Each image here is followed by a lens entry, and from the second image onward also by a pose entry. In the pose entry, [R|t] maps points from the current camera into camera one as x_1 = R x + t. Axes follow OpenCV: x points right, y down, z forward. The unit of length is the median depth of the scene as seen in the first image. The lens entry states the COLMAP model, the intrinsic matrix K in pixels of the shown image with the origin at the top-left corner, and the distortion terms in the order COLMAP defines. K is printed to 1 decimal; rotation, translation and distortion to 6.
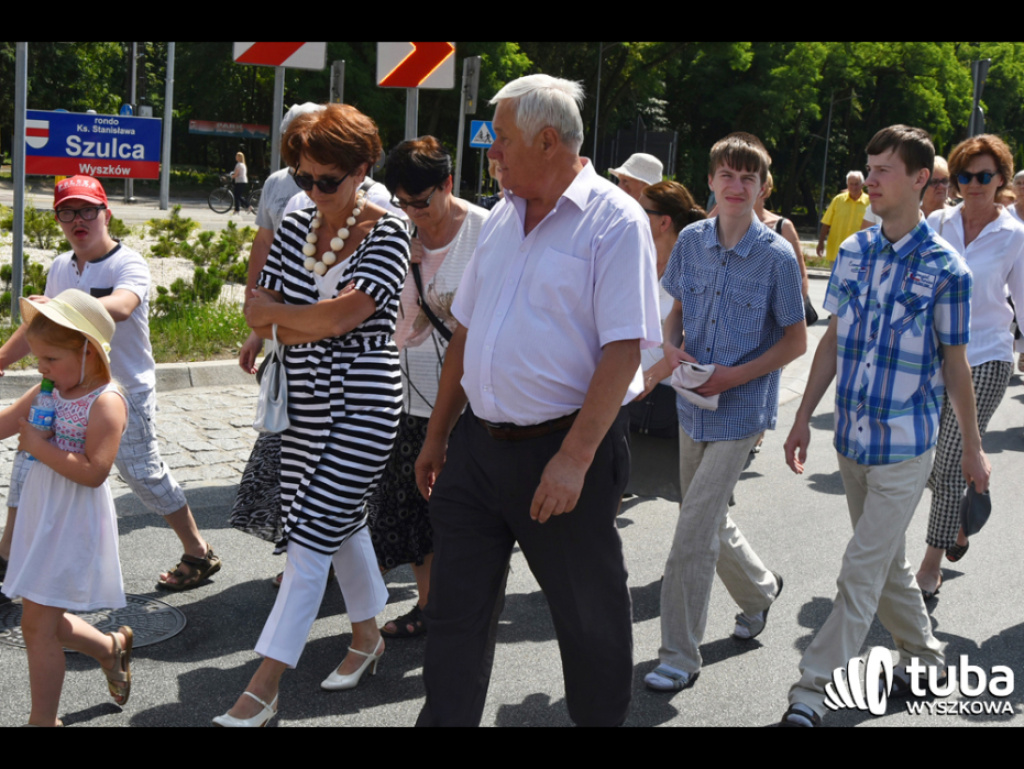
lens RADIAL K [[1648.0, 0, 511.2], [0, 1648.0, 413.8], [0, 0, 1]] dist [-0.027093, 0.191822]
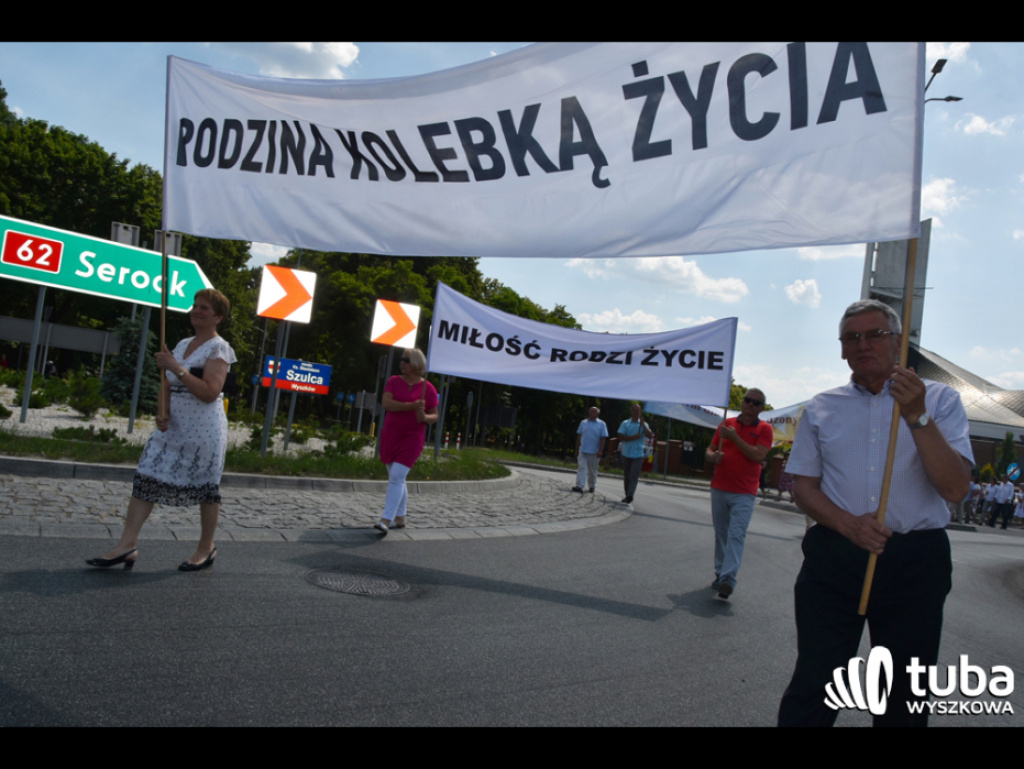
lens RADIAL K [[810.7, 0, 509.2], [0, 810.7, 393.4], [0, 0, 1]] dist [-0.035622, -0.006841]
pose [[0.990742, 0.068294, 0.117333, -0.089101], [-0.044286, 0.979561, -0.196212, 0.036209], [-0.128335, 0.189199, 0.973516, -0.009852]]
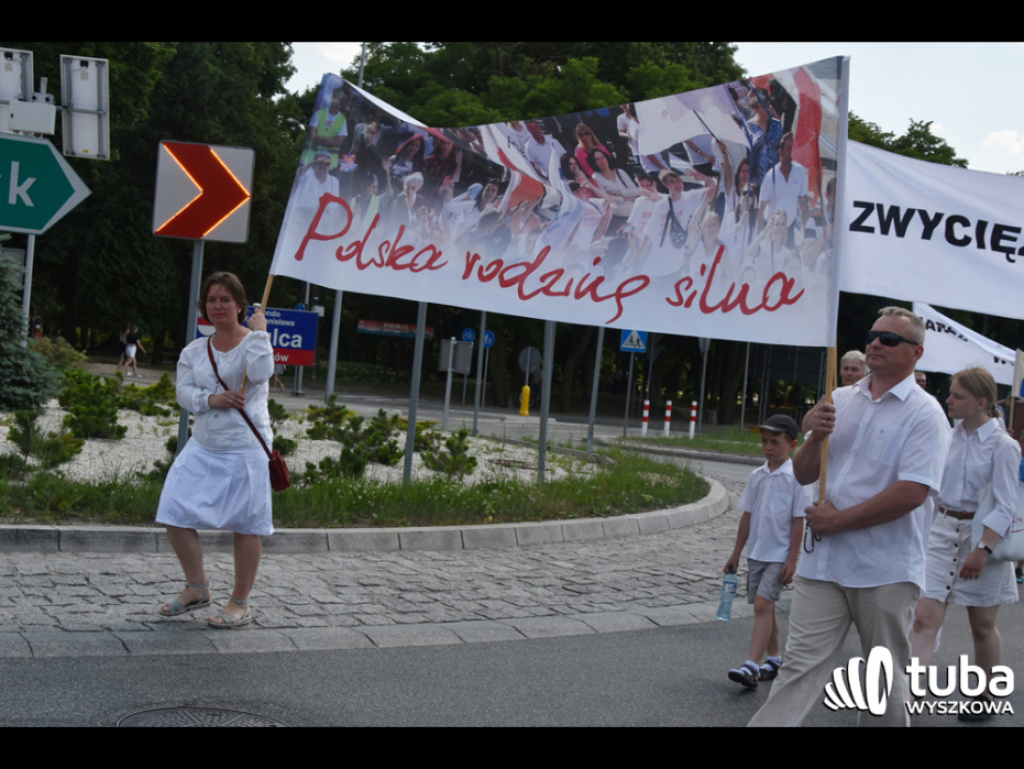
lens RADIAL K [[1648.0, 0, 511.2], [0, 1648.0, 413.8], [0, 0, 1]] dist [-0.027093, 0.191822]
pose [[0.994471, 0.028995, -0.100926, 0.025595], [-0.041306, 0.991655, -0.122120, 0.015669], [0.096543, 0.125614, 0.987371, -0.063480]]
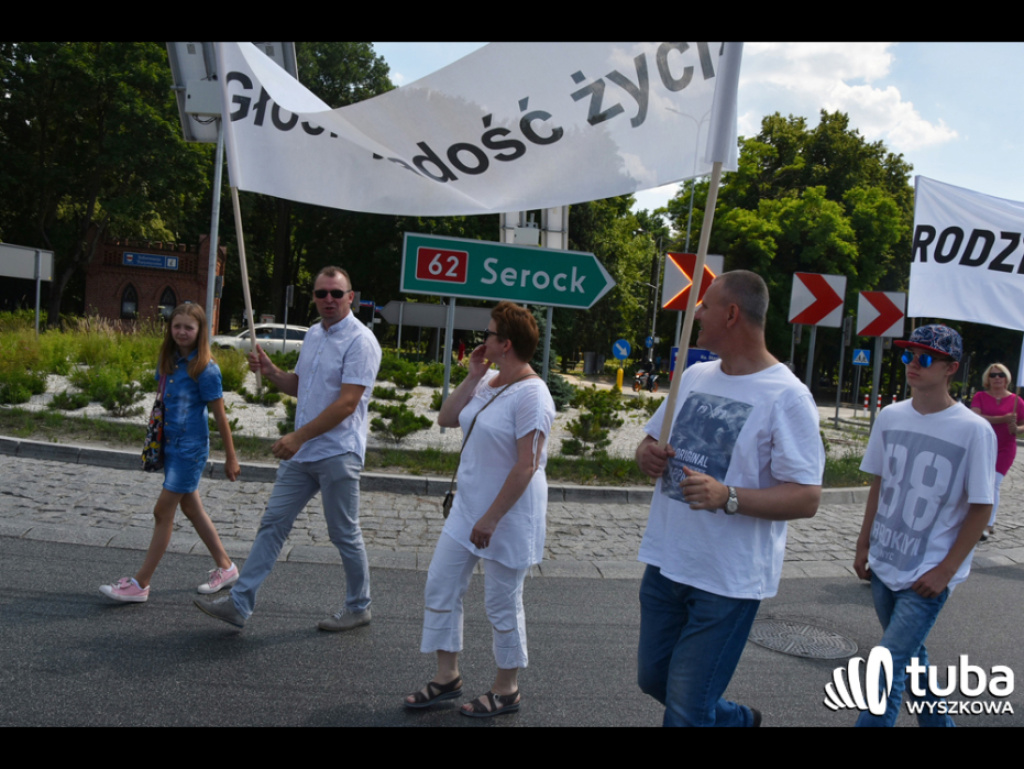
lens RADIAL K [[933.4, 0, 486.9], [0, 933.4, 387.0], [0, 0, 1]] dist [-0.061175, 0.027329]
pose [[0.938442, 0.031020, -0.344040, -0.102143], [-0.074309, 0.990771, -0.113359, -0.003073], [0.337349, 0.131946, 0.932087, -0.040563]]
